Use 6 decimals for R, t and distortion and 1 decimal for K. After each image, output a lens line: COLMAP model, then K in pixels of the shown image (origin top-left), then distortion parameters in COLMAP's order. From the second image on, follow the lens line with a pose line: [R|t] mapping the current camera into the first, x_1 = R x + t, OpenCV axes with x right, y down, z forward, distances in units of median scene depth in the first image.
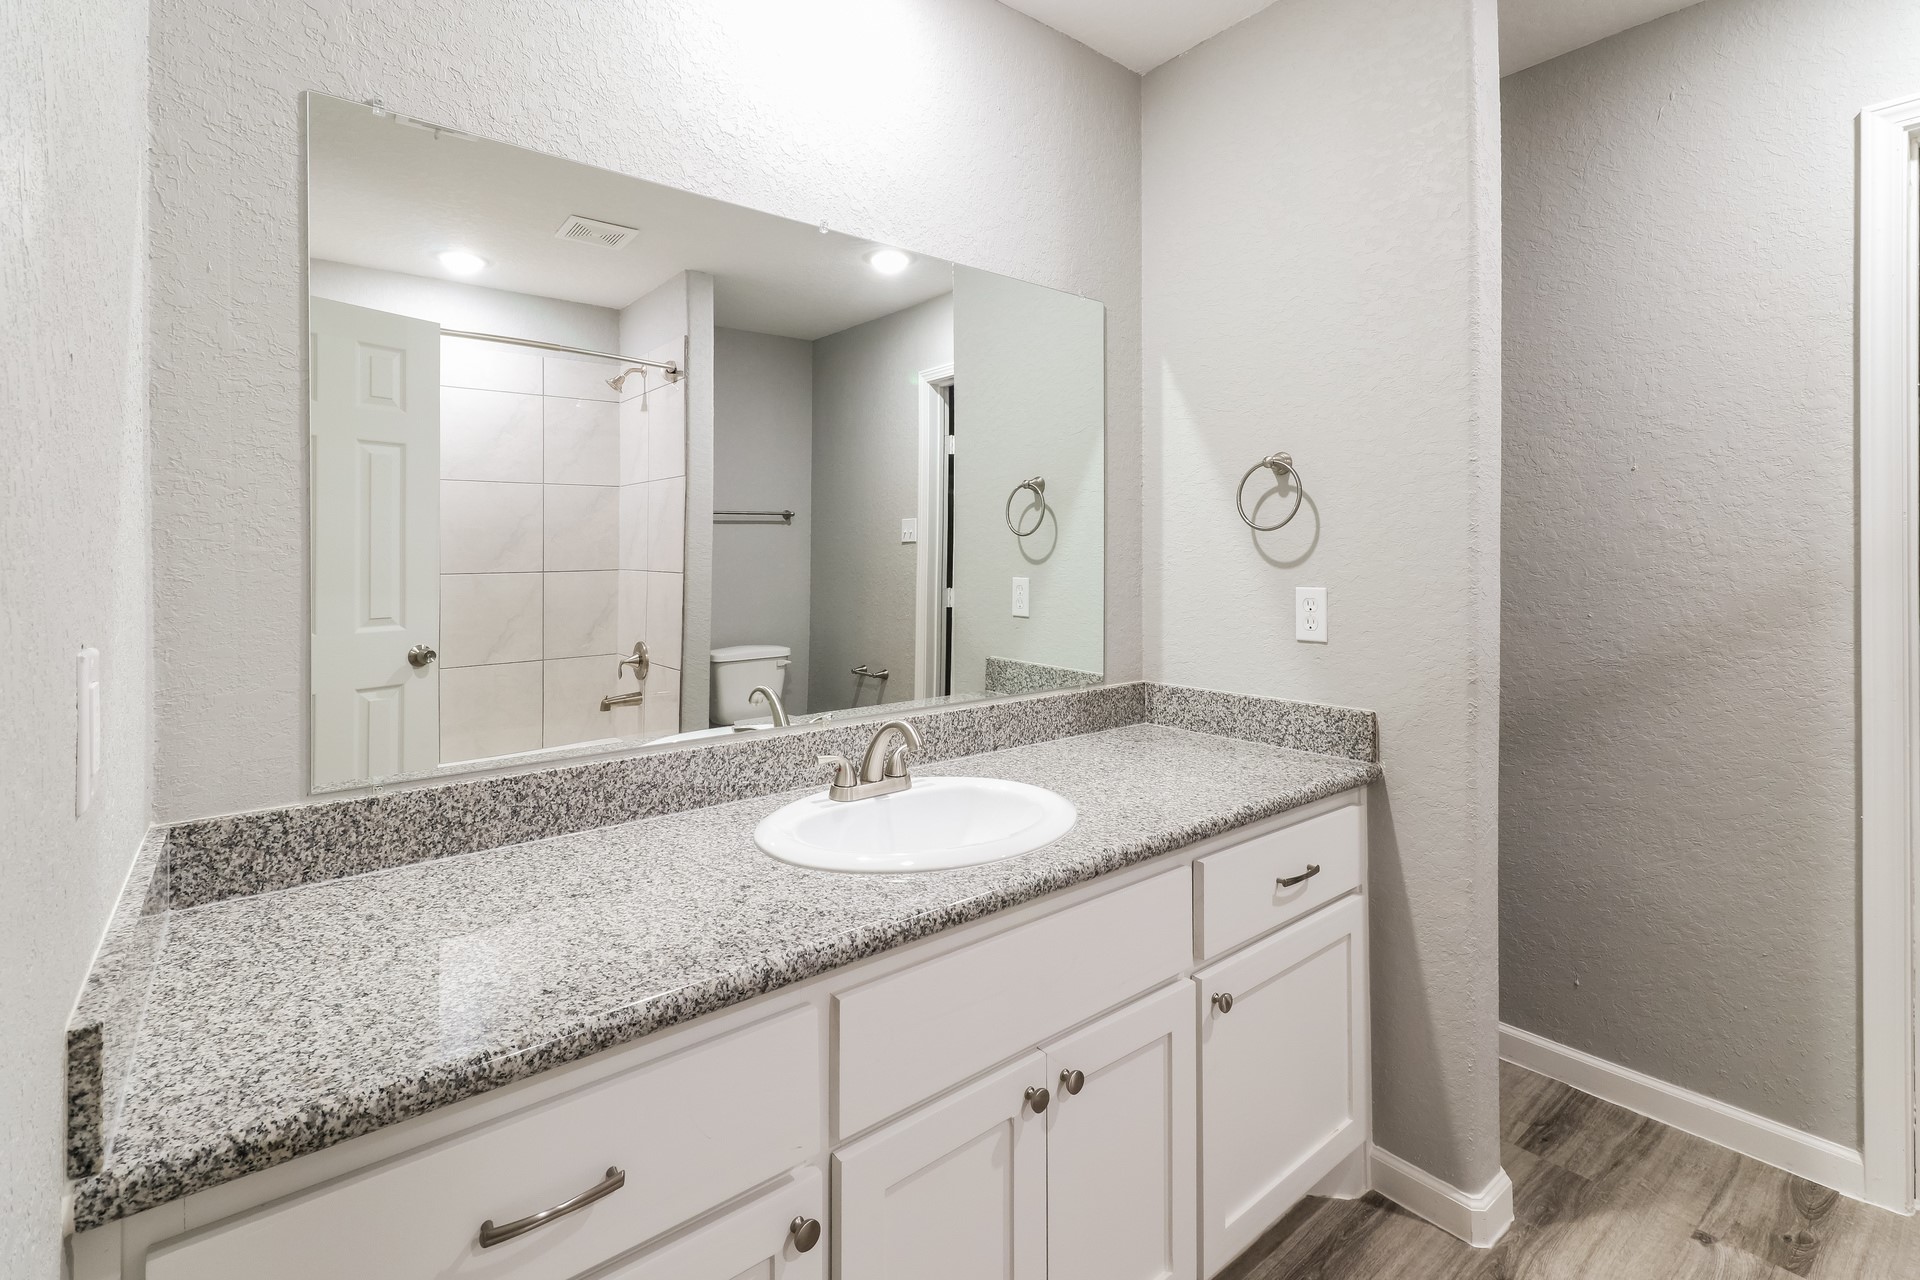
lens RADIAL K [[887.1, 0, 937.2], [0, 887.1, 568.4], [0, 0, 1]] dist [0.003884, -0.009593]
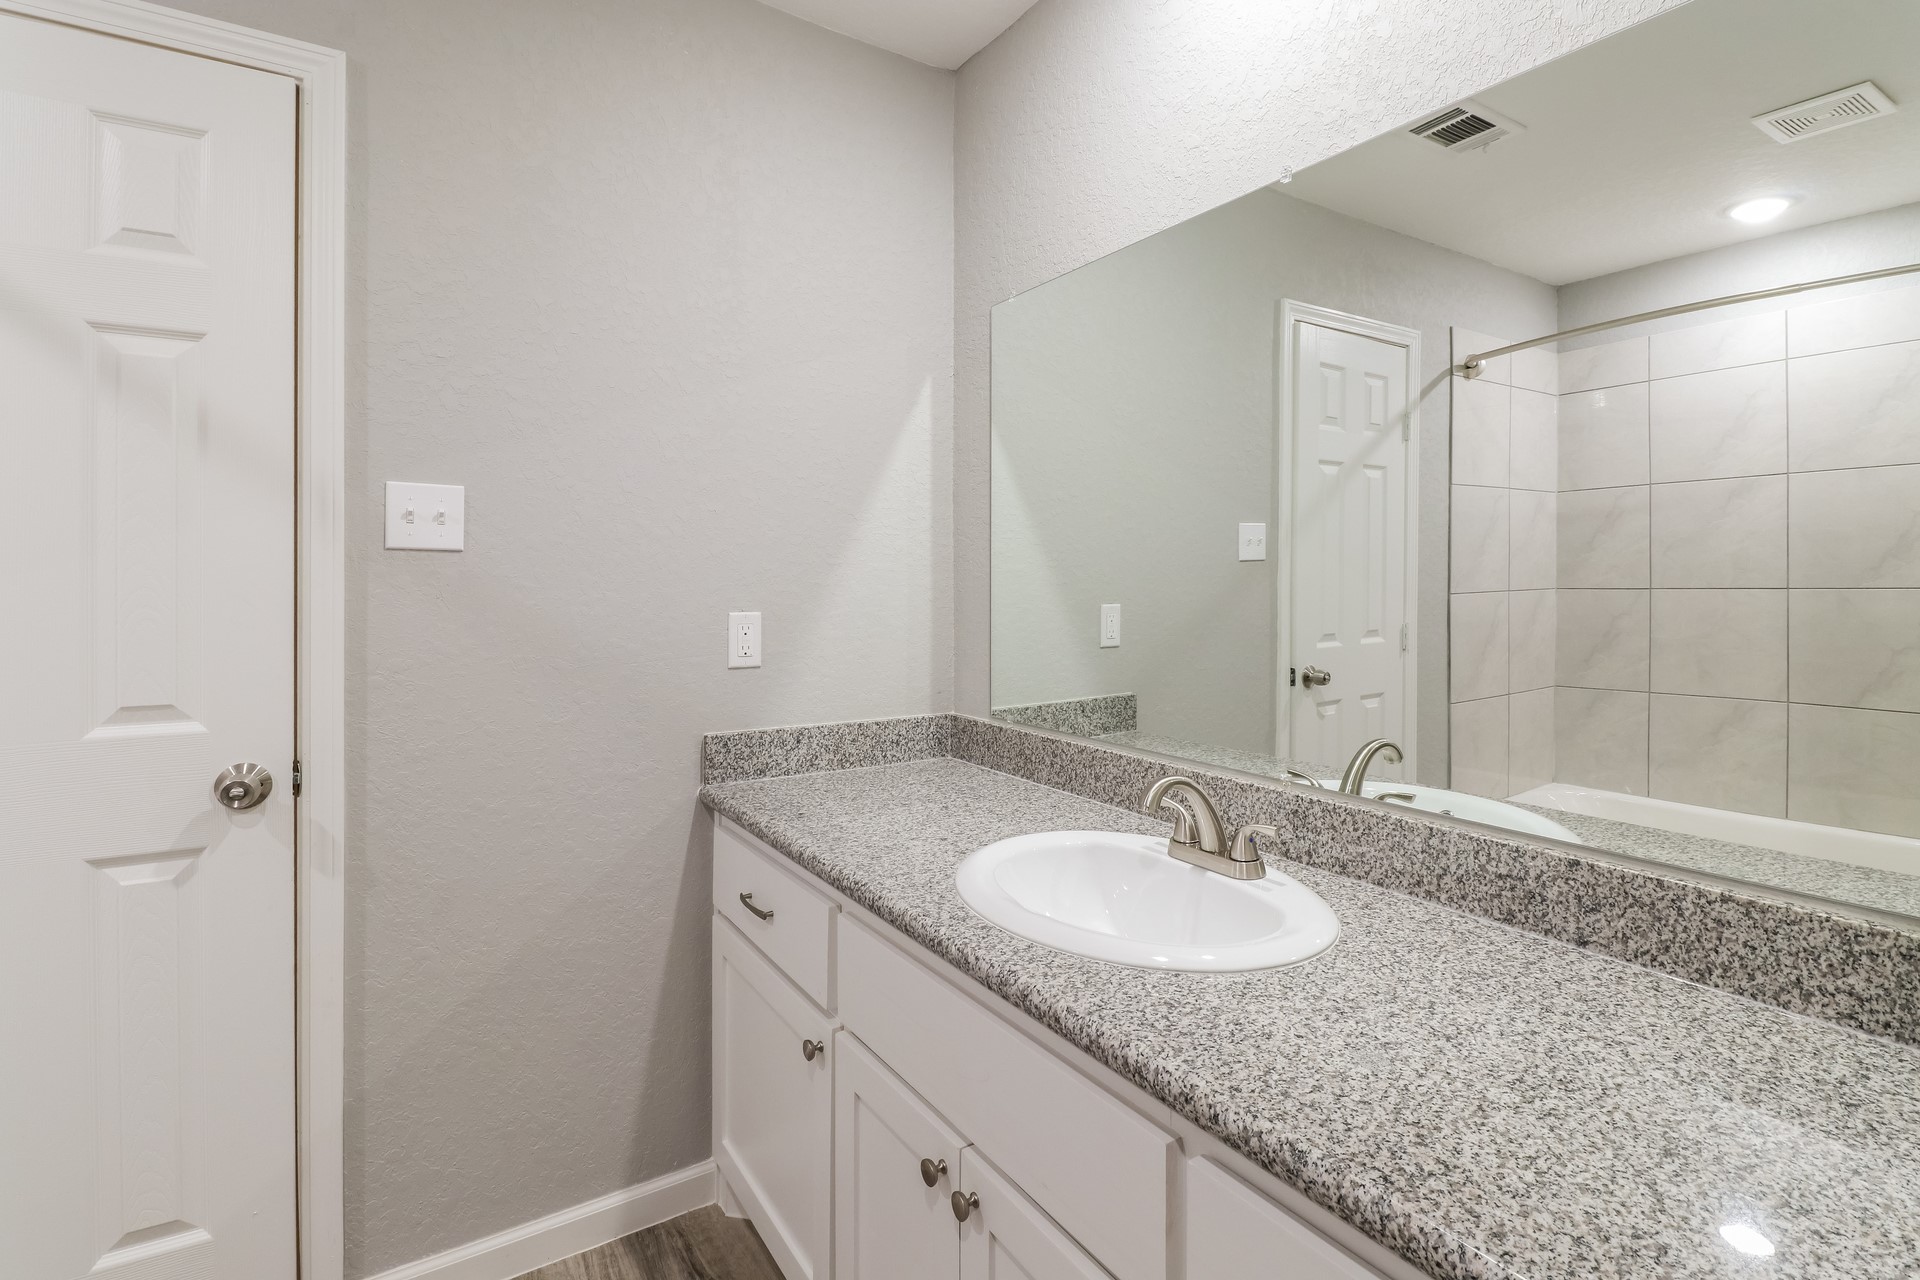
lens RADIAL K [[887.1, 0, 937.2], [0, 887.1, 568.4], [0, 0, 1]] dist [0.003884, -0.009593]
pose [[-0.109314, -0.000570, -0.994007, 0.922347], [-0.002241, 0.999997, -0.000327, -0.028392], [0.994005, 0.002192, -0.109315, 0.984620]]
